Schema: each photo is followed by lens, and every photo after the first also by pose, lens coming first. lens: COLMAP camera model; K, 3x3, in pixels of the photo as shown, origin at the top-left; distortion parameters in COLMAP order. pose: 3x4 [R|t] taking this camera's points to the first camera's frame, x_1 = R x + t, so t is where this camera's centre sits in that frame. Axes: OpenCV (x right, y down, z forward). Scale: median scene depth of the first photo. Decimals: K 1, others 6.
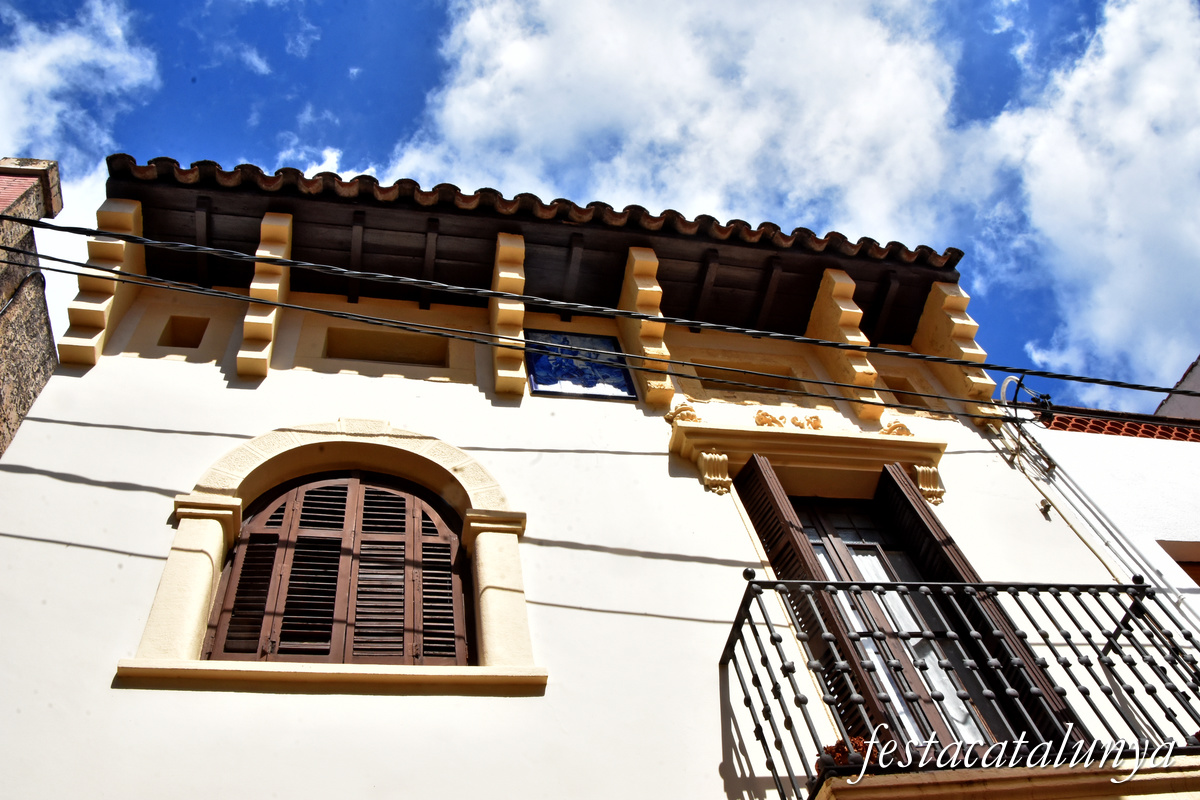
lens RADIAL K [[937.0, 0, 600.0], [0, 937.0, 400.0], [0, 0, 1]] dist [-0.163435, 0.100096]
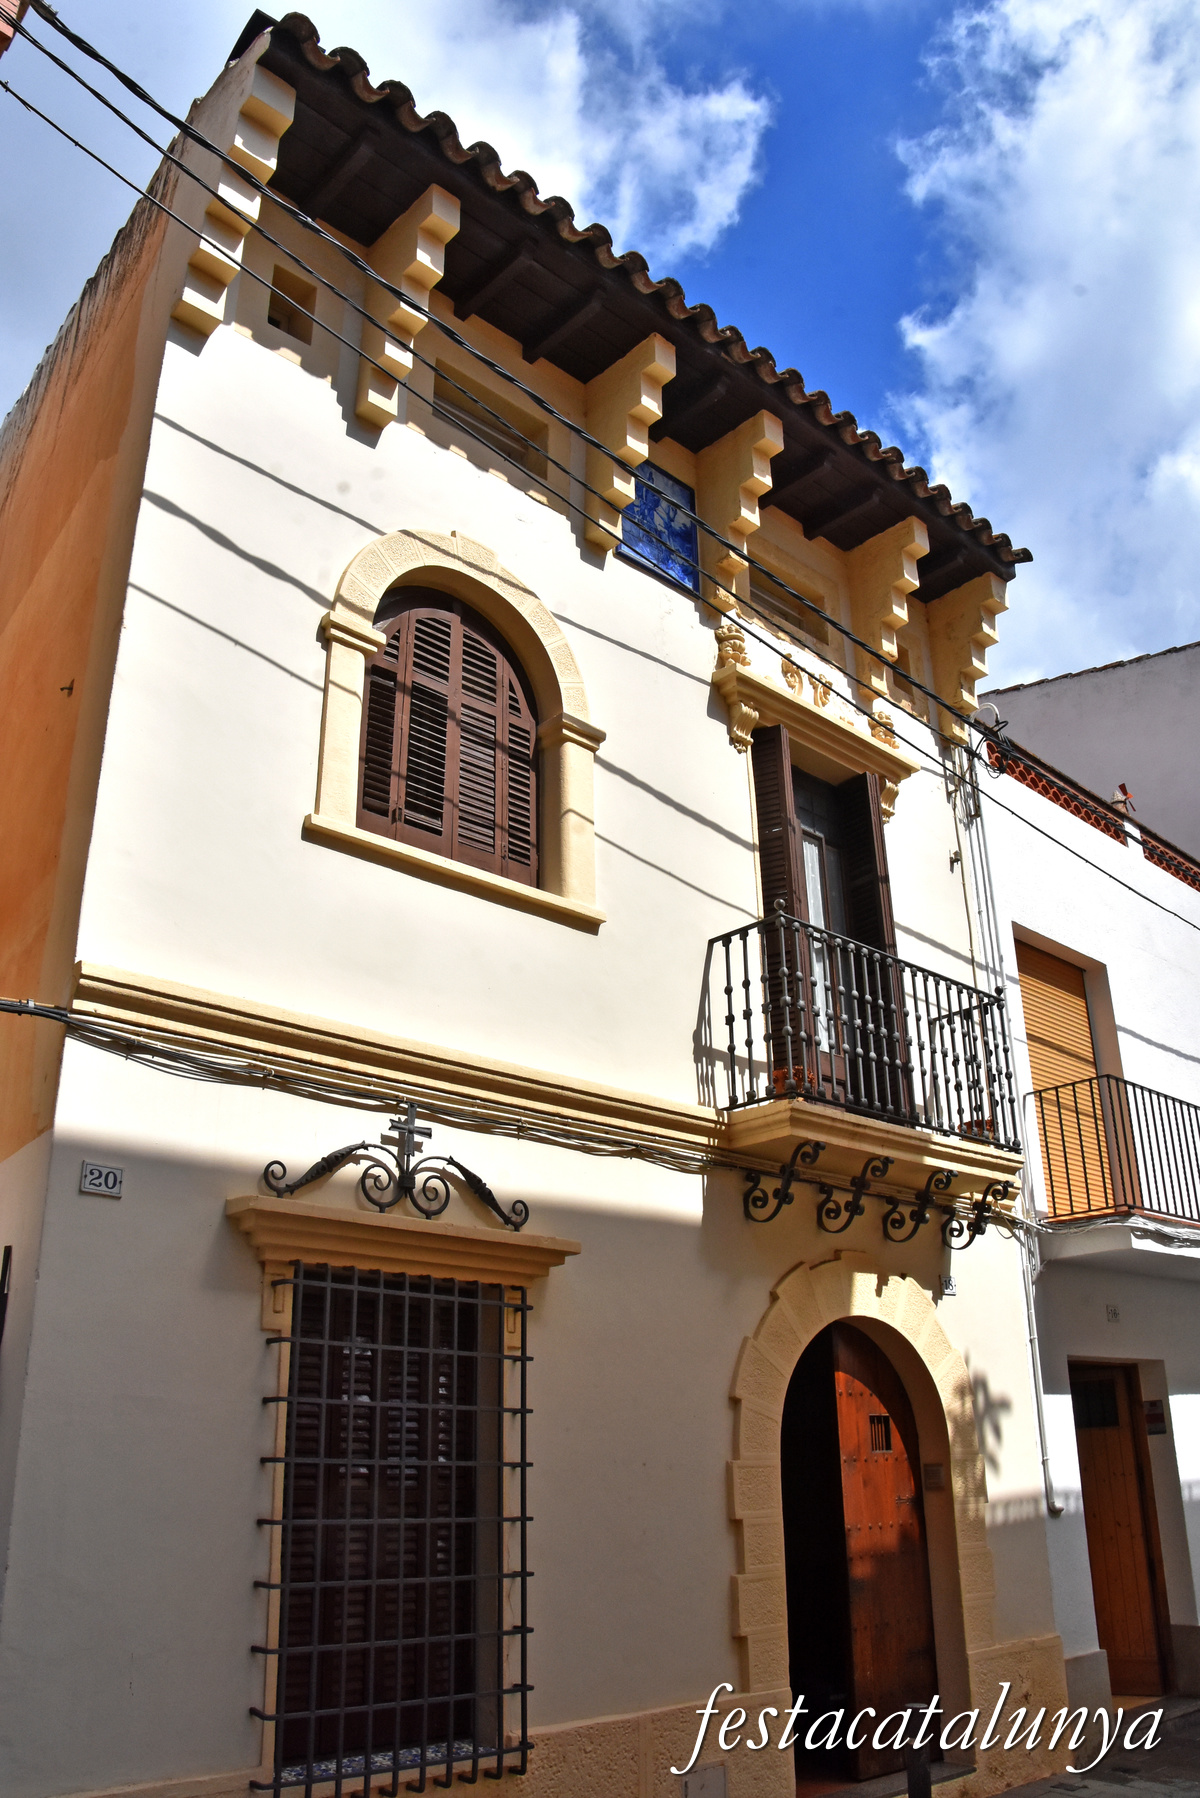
lens RADIAL K [[1403.9, 0, 600.0], [0, 1403.9, 899.0], [0, 0, 1]] dist [-0.163435, 0.100096]
pose [[0.836441, 0.337571, 0.431754, -0.650859], [-0.514534, 0.754978, 0.406525, -0.346529], [-0.188734, -0.562187, 0.805187, -0.336557]]
